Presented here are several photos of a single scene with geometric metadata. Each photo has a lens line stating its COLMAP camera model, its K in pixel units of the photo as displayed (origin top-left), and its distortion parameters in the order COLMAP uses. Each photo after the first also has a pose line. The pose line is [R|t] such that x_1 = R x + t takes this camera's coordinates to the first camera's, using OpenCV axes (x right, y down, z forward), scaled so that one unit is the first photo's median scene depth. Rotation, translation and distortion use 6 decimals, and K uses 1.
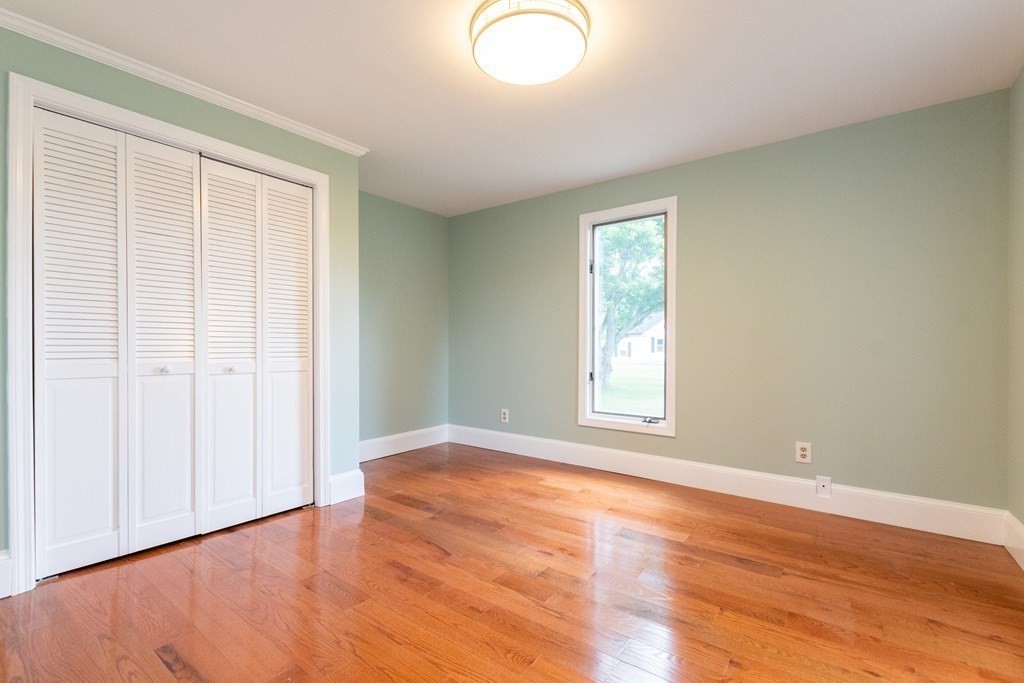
lens RADIAL K [[450.7, 0, 510.1], [0, 450.7, 348.0], [0, 0, 1]] dist [0.019246, -0.007919]
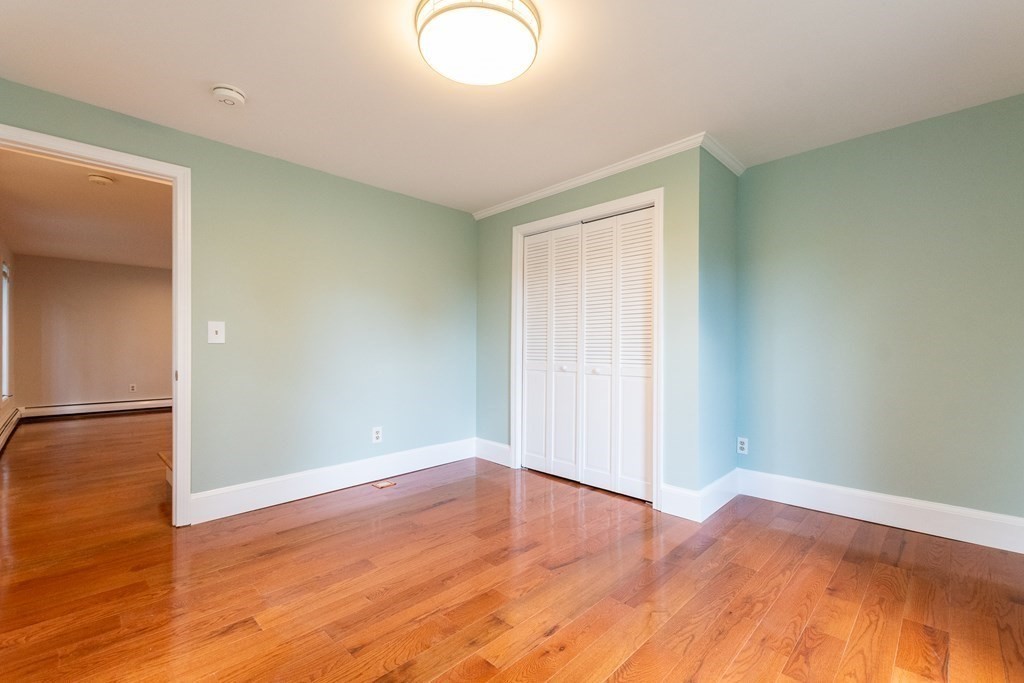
lens RADIAL K [[450.7, 0, 510.1], [0, 450.7, 348.0], [0, 0, 1]] dist [0.019246, -0.007919]
pose [[-0.135935, -0.003723, -0.990711, 0.732177], [-0.006442, 0.999975, -0.002874, -0.015655], [0.990697, 0.005992, -0.135956, 0.897160]]
